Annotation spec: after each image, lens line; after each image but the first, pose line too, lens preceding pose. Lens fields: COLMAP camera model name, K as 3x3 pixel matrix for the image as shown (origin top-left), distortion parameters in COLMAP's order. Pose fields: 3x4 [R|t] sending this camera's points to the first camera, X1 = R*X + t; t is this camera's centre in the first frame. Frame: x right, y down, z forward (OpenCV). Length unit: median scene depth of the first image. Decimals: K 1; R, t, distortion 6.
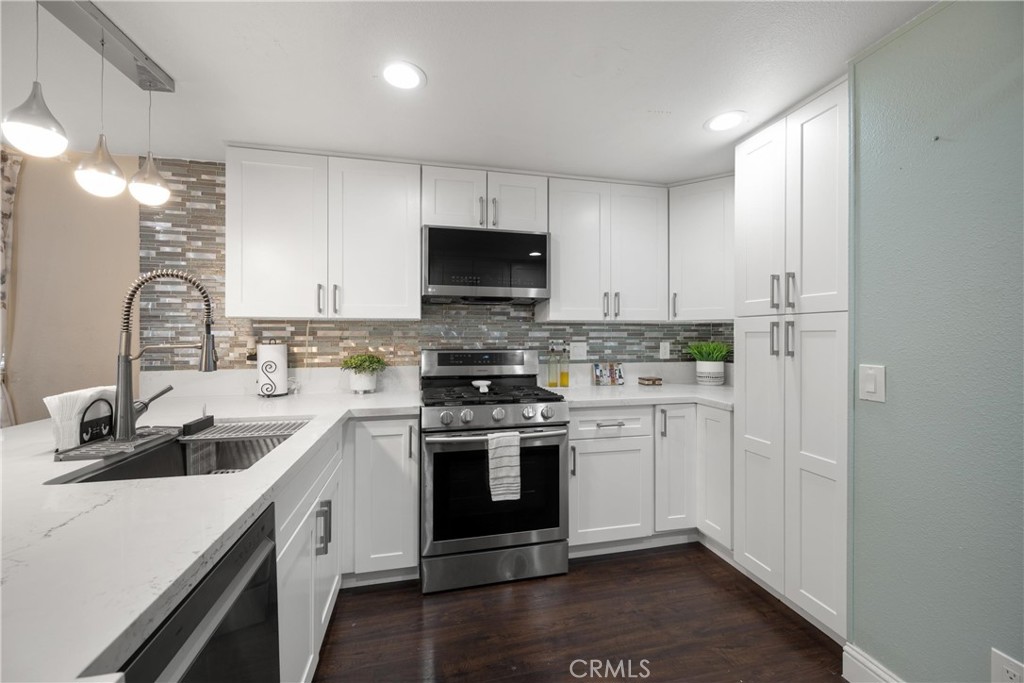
lens RADIAL K [[396.5, 0, 513.3], [0, 396.5, 334.9], [0, 0, 1]] dist [-0.006979, 0.000484]
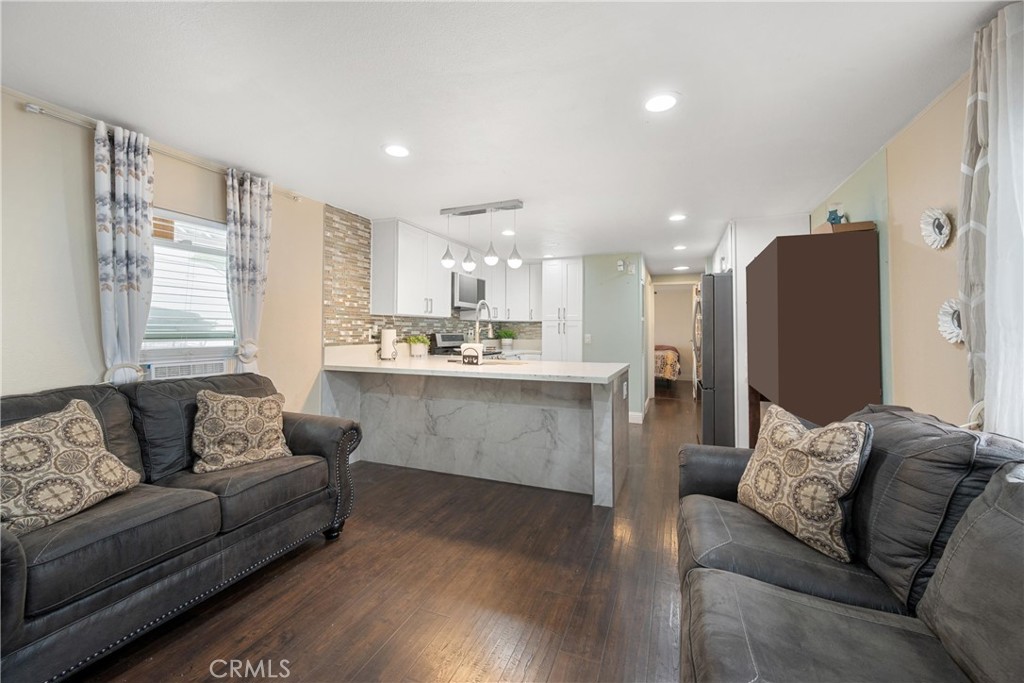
lens RADIAL K [[396.5, 0, 516.0], [0, 396.5, 313.2], [0, 0, 1]] dist [-0.006979, 0.000484]
pose [[0.579131, 0.038446, 0.814328, -1.691559], [-0.007560, 0.999098, -0.041793, 0.021136], [-0.815200, 0.018048, 0.578899, -0.445819]]
